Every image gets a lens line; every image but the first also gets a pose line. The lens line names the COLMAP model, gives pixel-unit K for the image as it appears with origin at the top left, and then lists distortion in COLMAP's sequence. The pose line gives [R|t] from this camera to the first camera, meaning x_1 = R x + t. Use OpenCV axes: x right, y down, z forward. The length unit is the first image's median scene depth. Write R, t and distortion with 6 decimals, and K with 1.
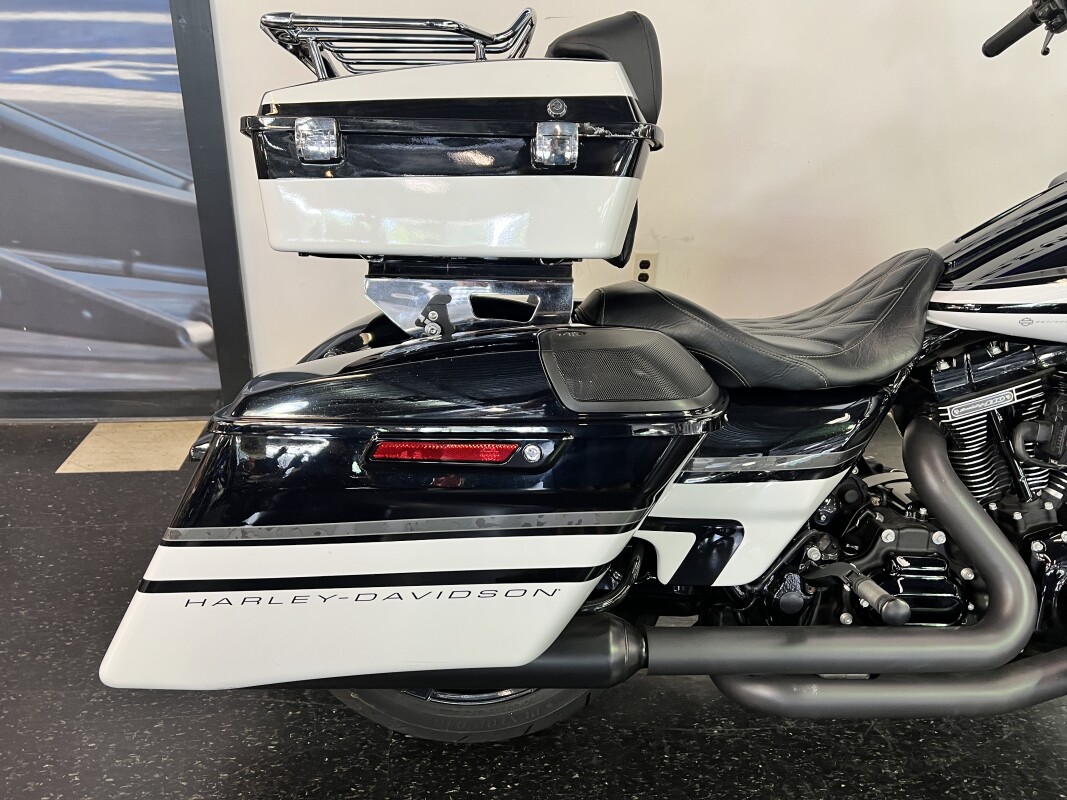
lens RADIAL K [[777.1, 0, 535.4], [0, 777.1, 398.2], [0, 0, 1]] dist [0.013440, -0.004065]
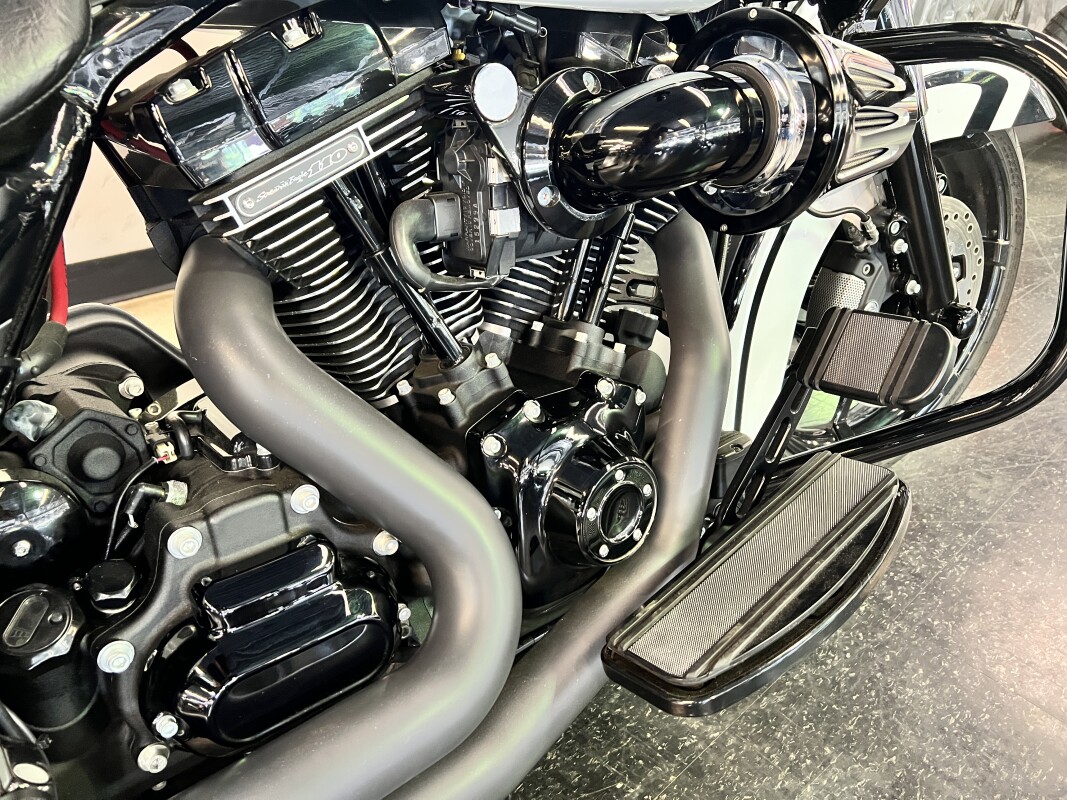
lens RADIAL K [[777.1, 0, 539.2], [0, 777.1, 399.5], [0, 0, 1]] dist [0.013440, -0.004065]
pose [[0.791842, -0.304886, 0.529180, 0.401346], [0.214223, 0.950081, 0.226835, 0.052566], [-0.571923, -0.066255, 0.817628, 0.559473]]
